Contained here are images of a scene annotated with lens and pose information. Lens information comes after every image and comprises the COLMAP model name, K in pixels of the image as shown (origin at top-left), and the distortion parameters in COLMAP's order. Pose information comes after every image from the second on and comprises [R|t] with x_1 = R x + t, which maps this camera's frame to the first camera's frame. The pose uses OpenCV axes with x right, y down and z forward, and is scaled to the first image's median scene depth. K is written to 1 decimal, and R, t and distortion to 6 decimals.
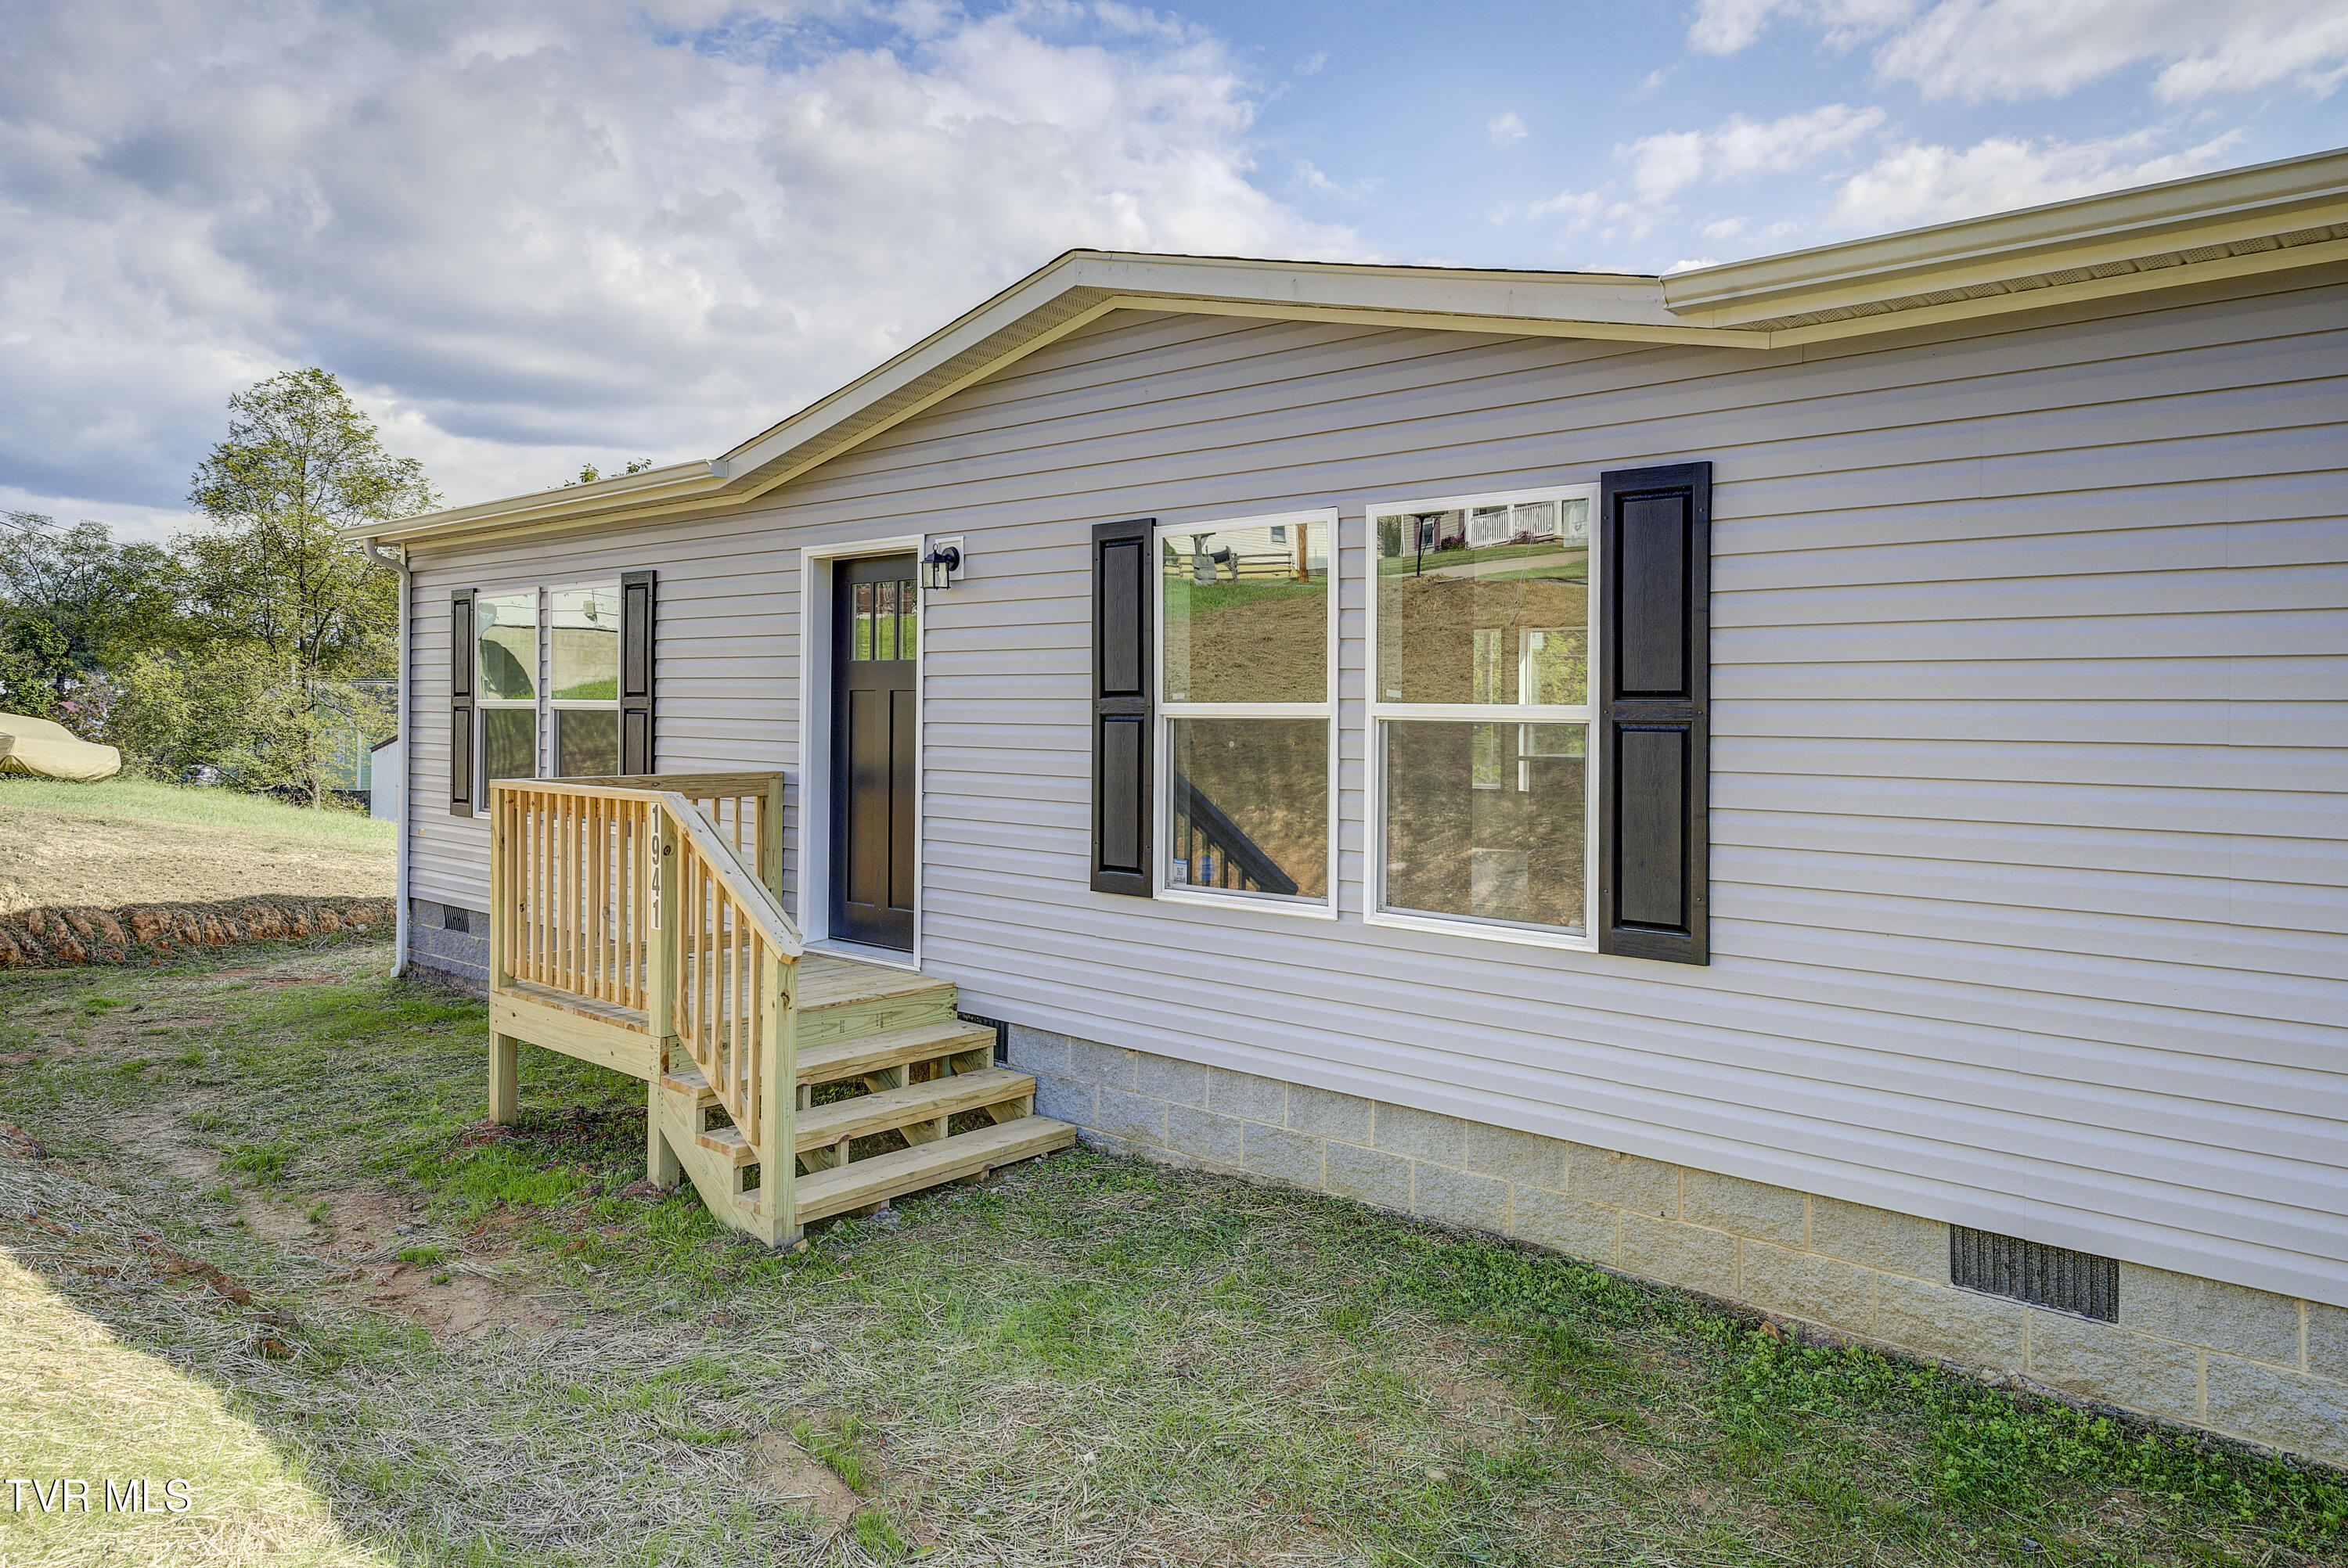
lens RADIAL K [[1558.6, 0, 1169.5], [0, 1558.6, 719.8], [0, 0, 1]] dist [0.008399, -0.000538]
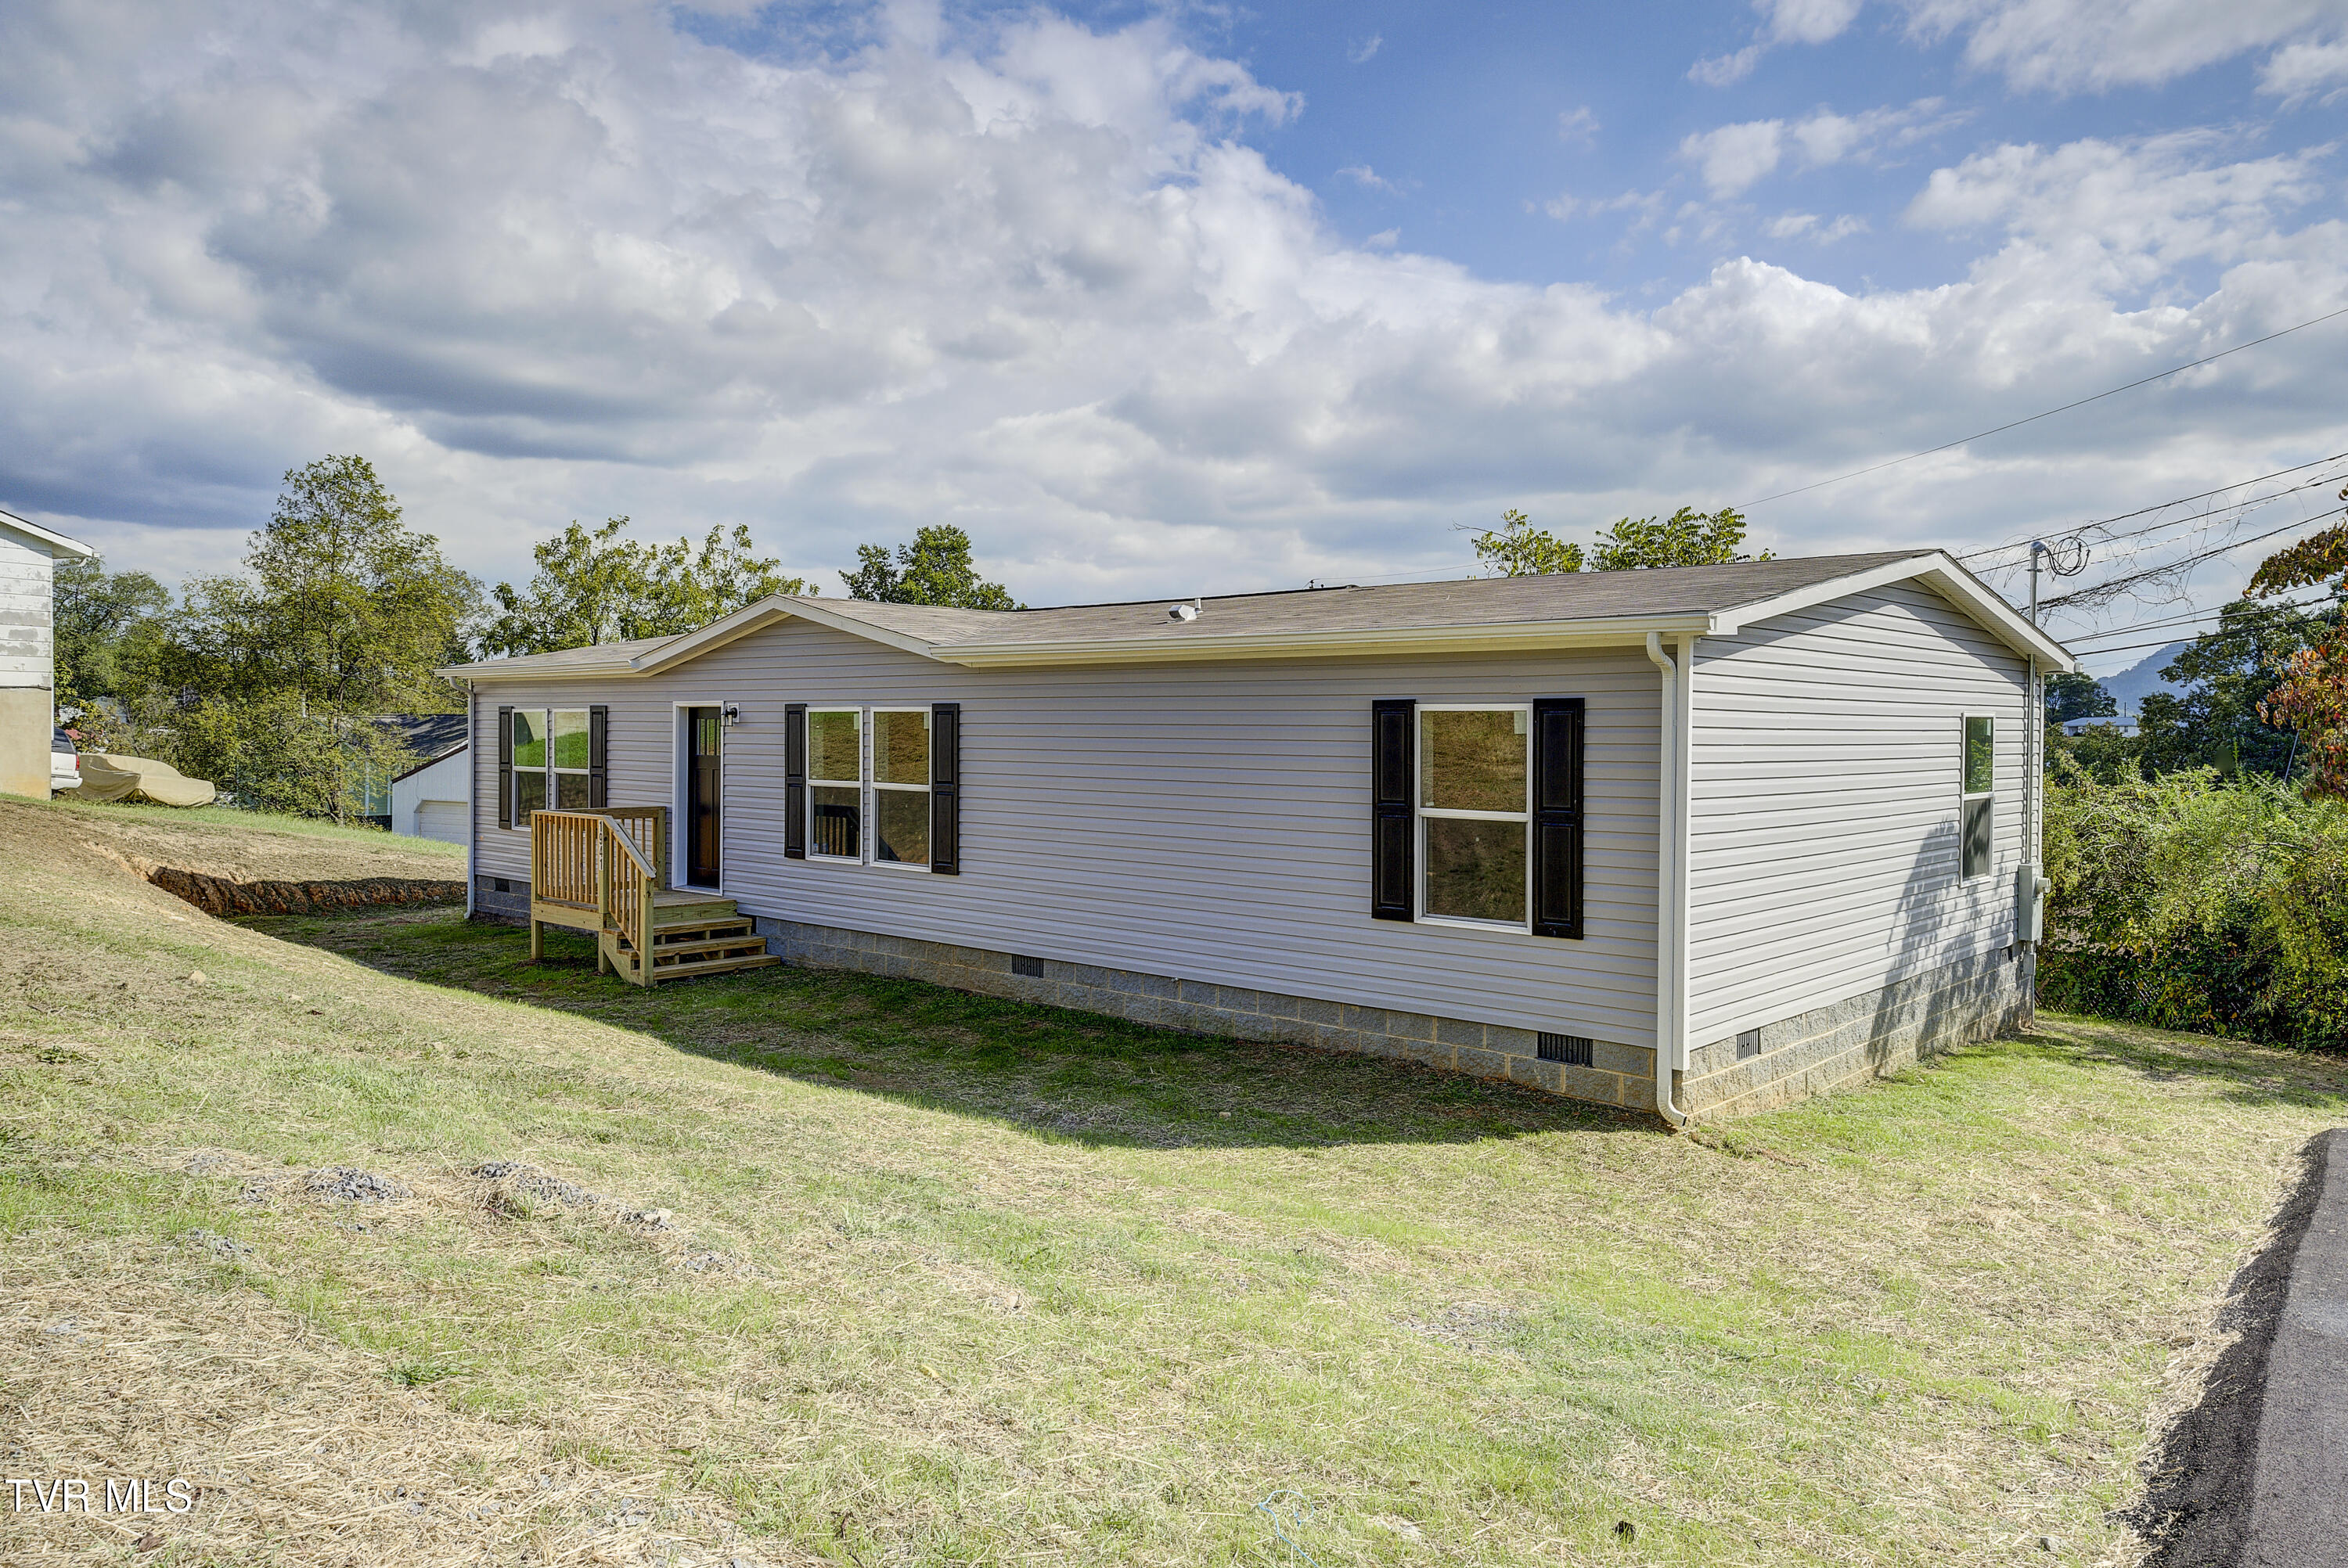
lens RADIAL K [[1629.6, 0, 1166.1], [0, 1629.6, 768.9], [0, 0, 1]] dist [0.035536, -0.000302]
pose [[0.999952, 0.001663, -0.009669, 0.508413], [-0.001510, 0.999874, 0.015799, -0.060475], [0.009694, -0.015784, 0.999828, -1.362338]]
